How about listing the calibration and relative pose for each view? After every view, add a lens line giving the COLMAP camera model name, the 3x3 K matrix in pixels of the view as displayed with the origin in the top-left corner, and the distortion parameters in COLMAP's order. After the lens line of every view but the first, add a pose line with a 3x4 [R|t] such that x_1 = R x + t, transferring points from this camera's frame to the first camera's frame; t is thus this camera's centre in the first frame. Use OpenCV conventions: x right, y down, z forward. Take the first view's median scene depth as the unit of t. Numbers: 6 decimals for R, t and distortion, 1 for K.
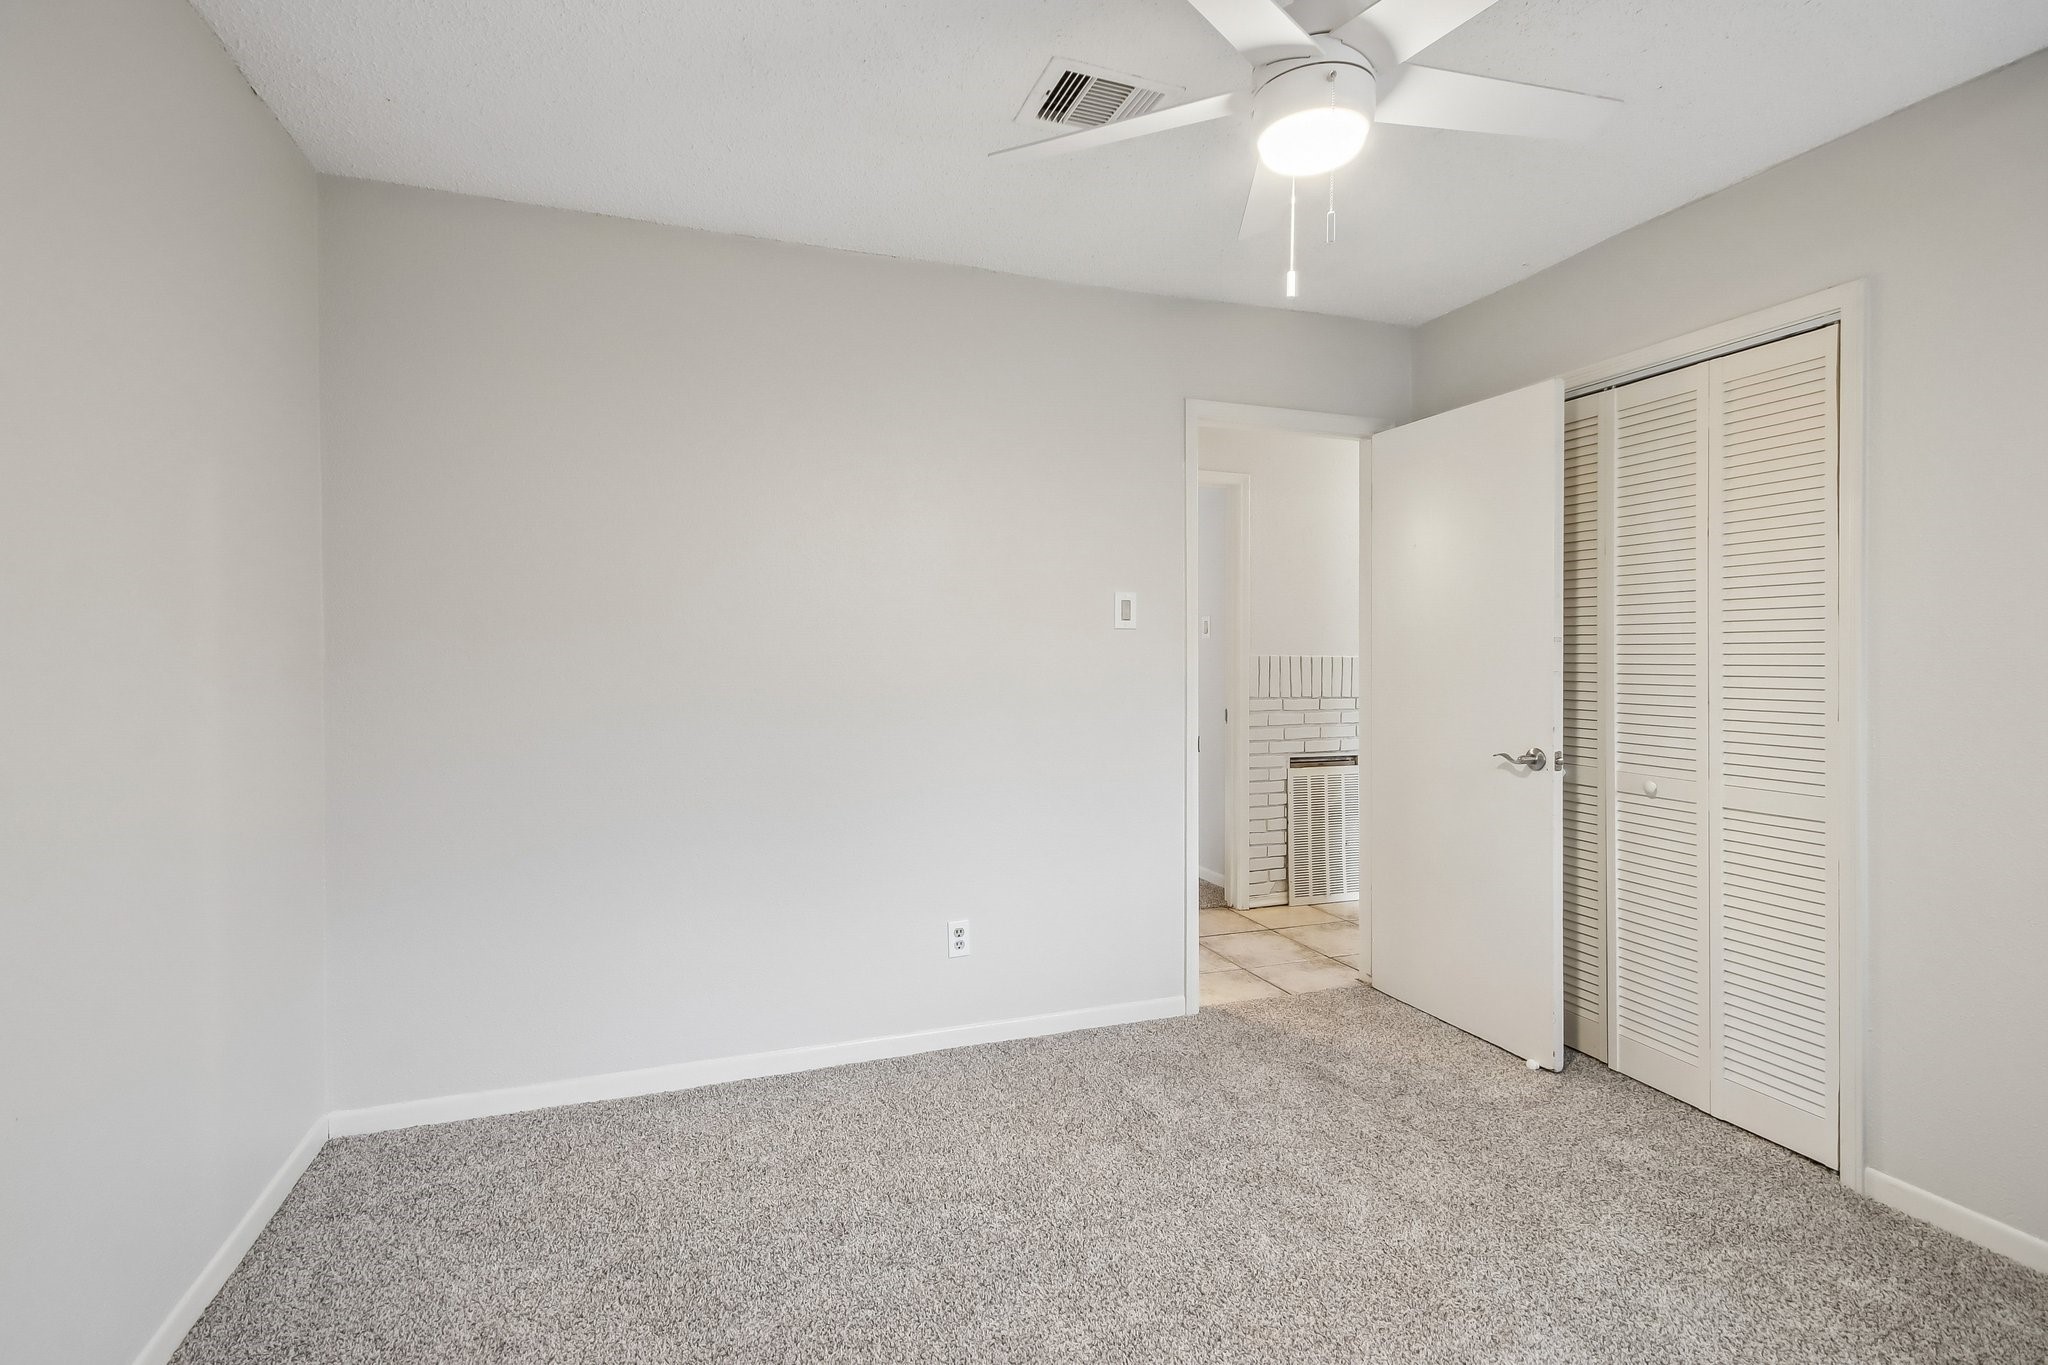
lens RADIAL K [[953.4, 0, 1026.9], [0, 953.4, 662.7], [0, 0, 1]] dist [0.002754, -0.000551]
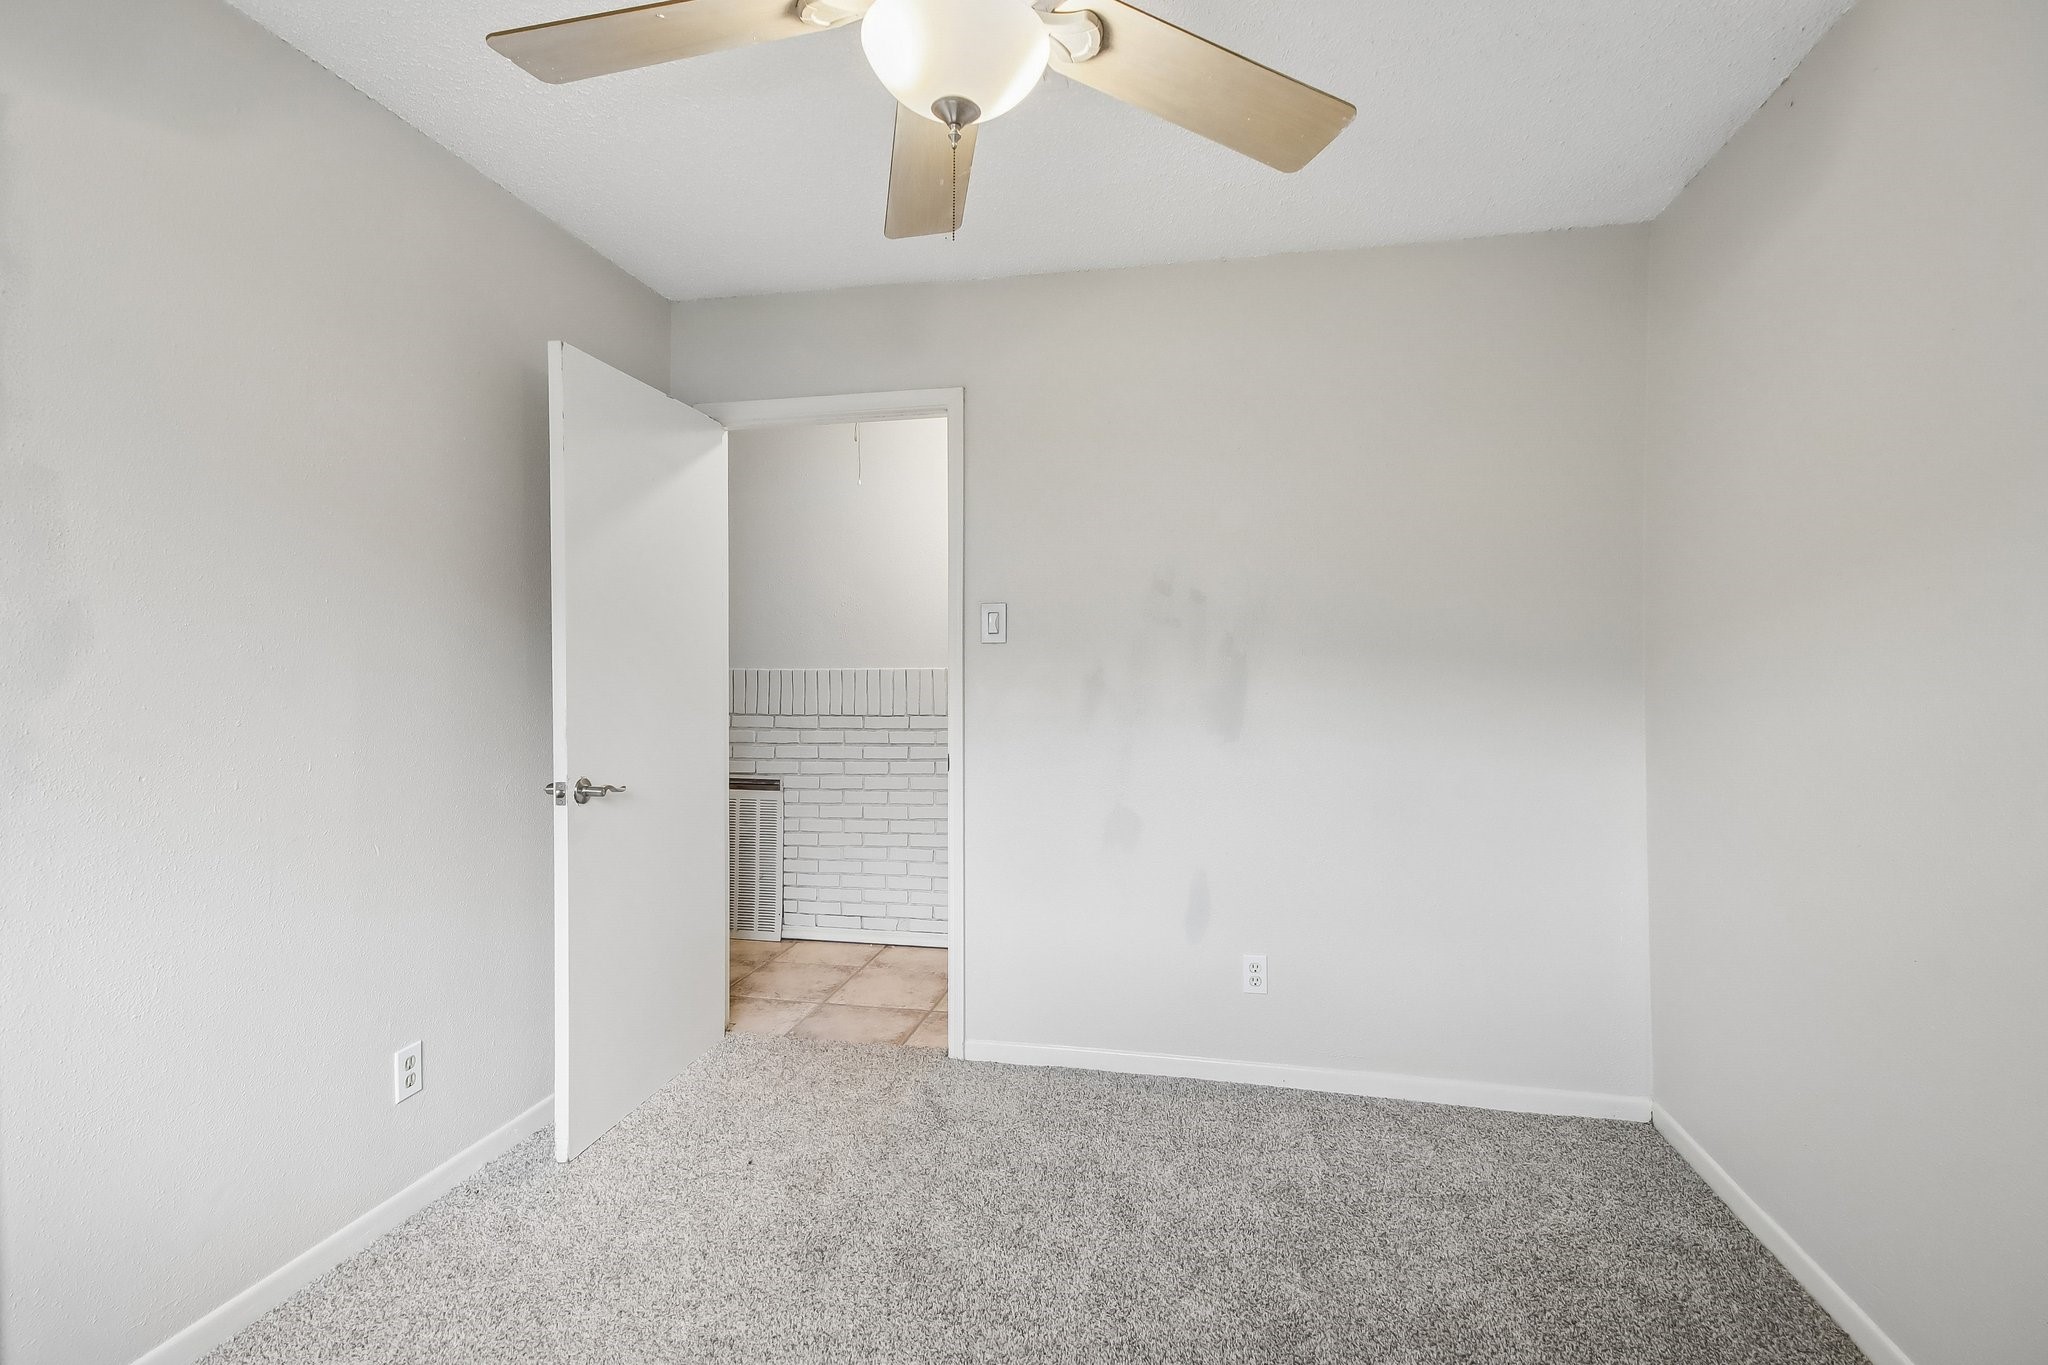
lens RADIAL K [[953.4, 0, 1026.9], [0, 953.4, 662.7], [0, 0, 1]] dist [0.002754, -0.000551]
pose [[0.837896, -0.006730, -0.545789, 1.010780], [0.000602, 0.999935, -0.011407, -0.003701], [0.545830, 0.009229, 0.837845, 0.353441]]
